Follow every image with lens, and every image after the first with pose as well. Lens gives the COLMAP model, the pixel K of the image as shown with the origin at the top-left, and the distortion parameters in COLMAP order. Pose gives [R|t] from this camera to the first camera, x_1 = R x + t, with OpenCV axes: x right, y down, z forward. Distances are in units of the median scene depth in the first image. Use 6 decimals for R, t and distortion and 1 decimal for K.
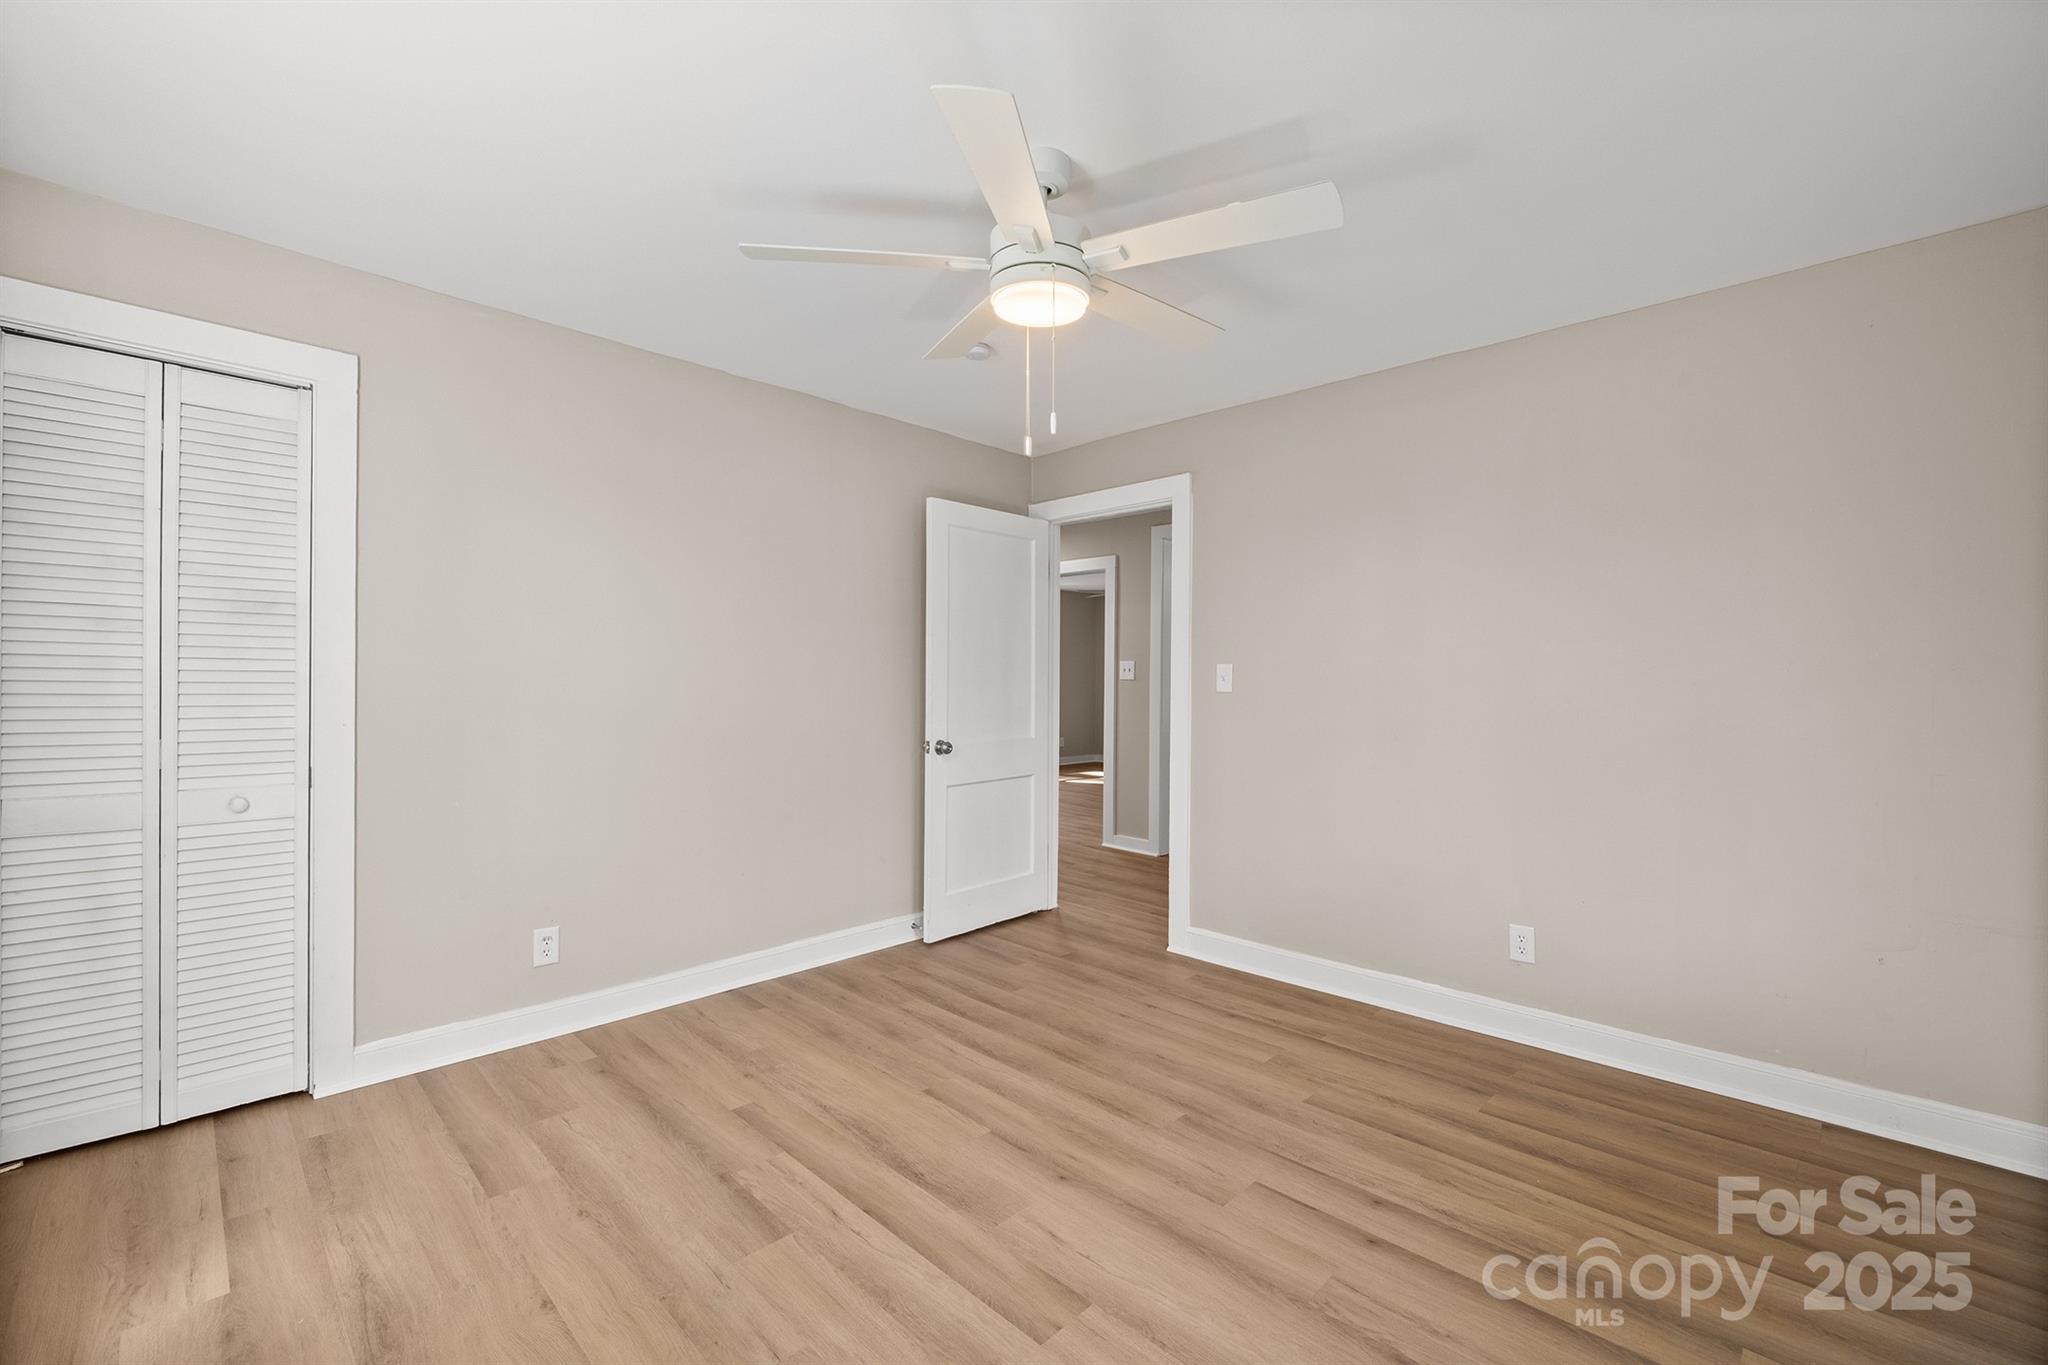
lens RADIAL K [[866.4, 0, 1030.3], [0, 866.4, 651.8], [0, 0, 1]] dist [-0.004038, -0.000606]
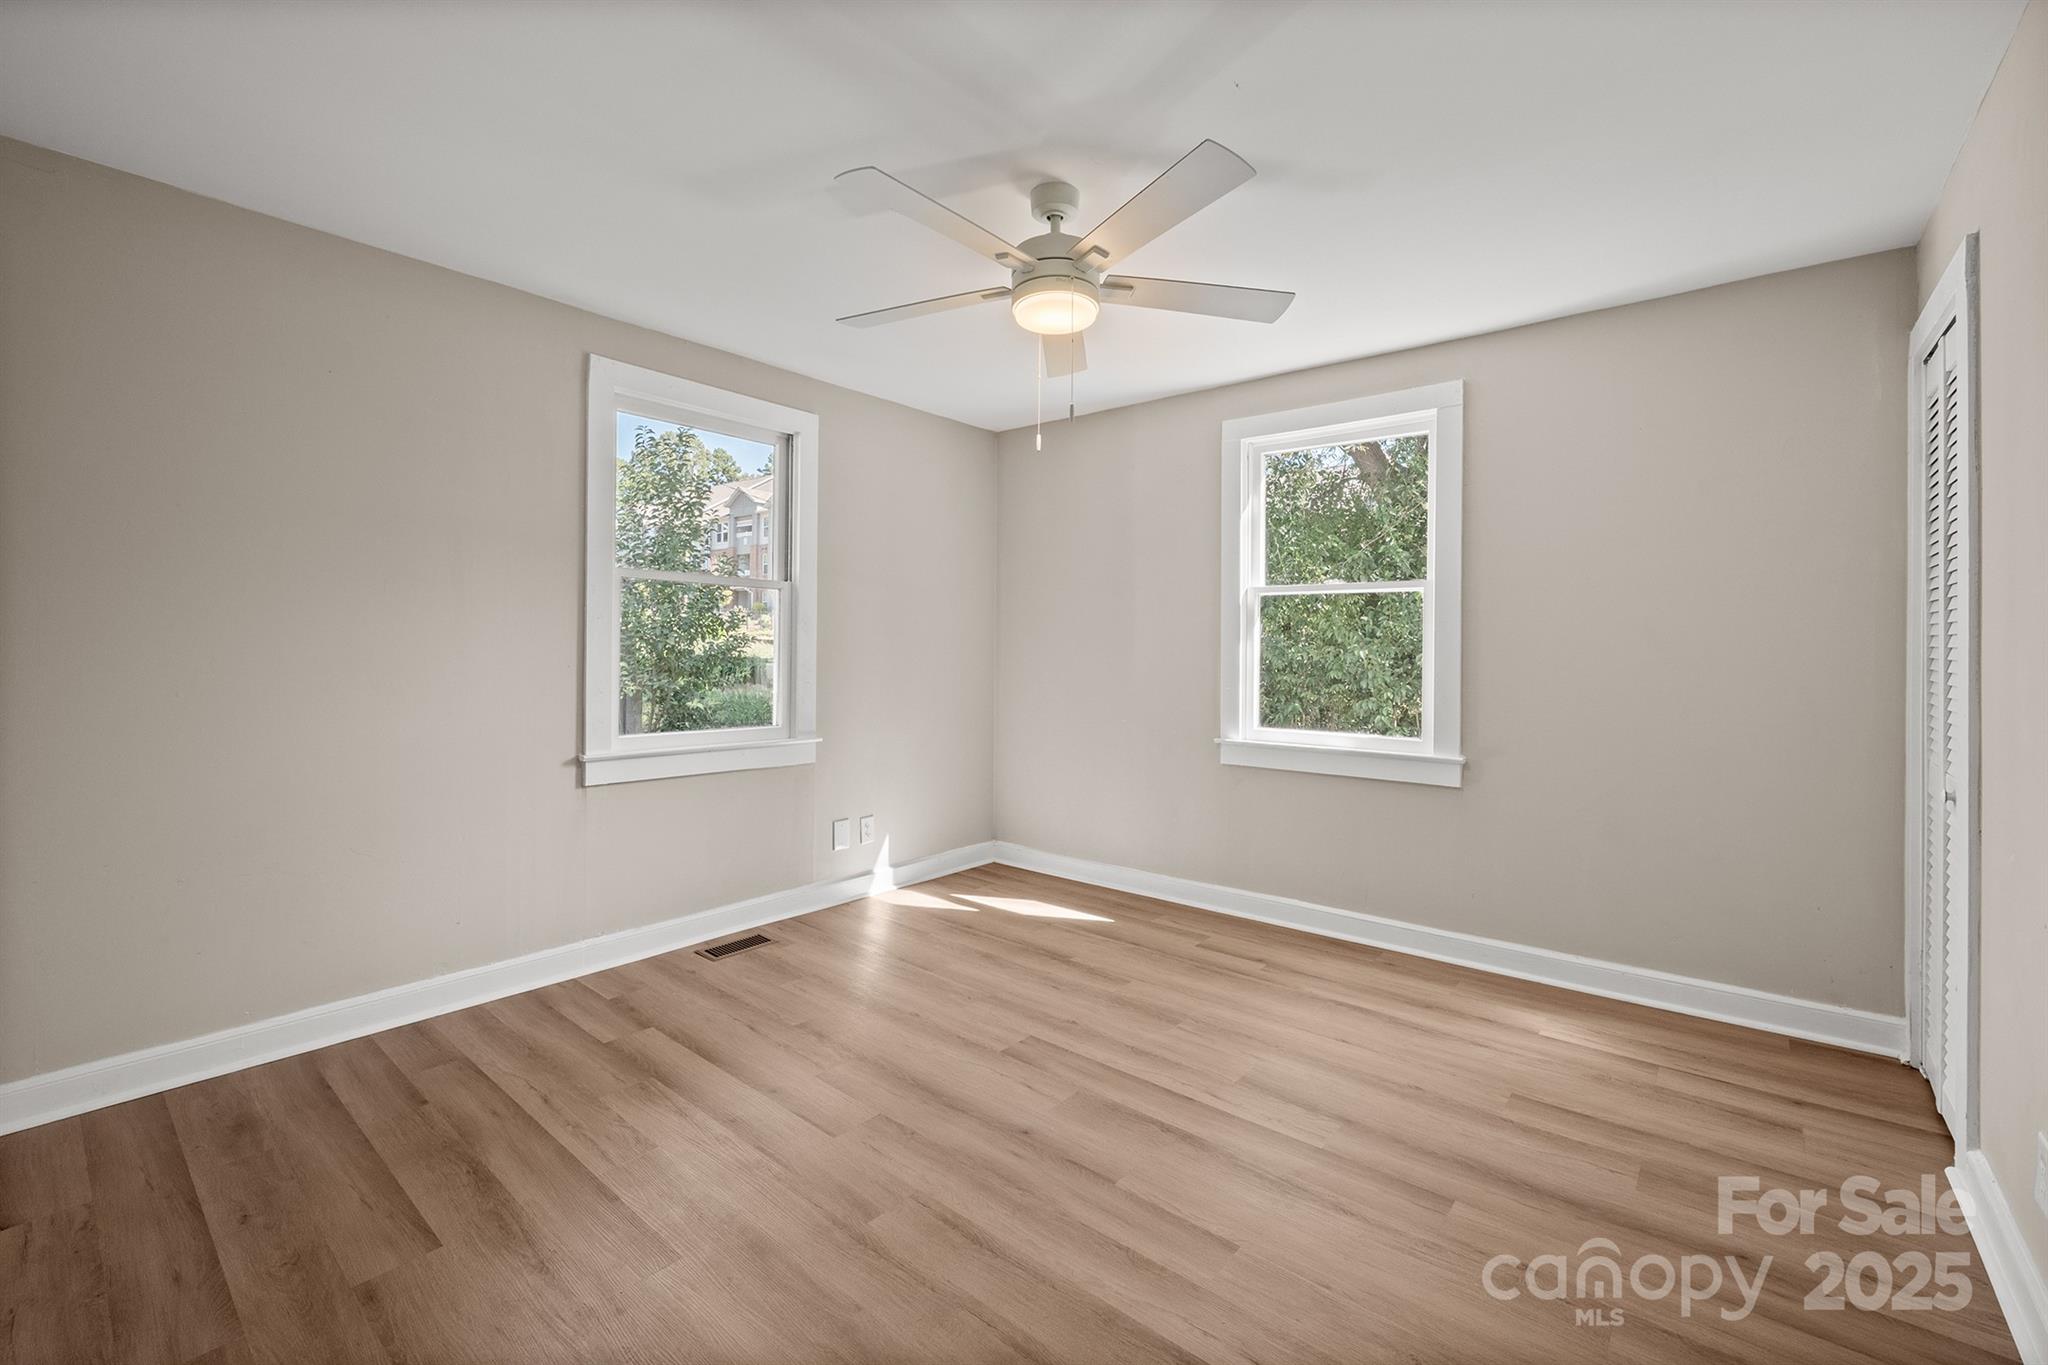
lens RADIAL K [[866.4, 0, 1030.3], [0, 866.4, 651.8], [0, 0, 1]] dist [-0.004038, -0.000606]
pose [[-0.996481, -0.015363, -0.082404, 0.119295], [-0.013073, 0.999515, -0.028262, 0.069712], [0.082798, -0.027086, -0.996198, 1.951477]]
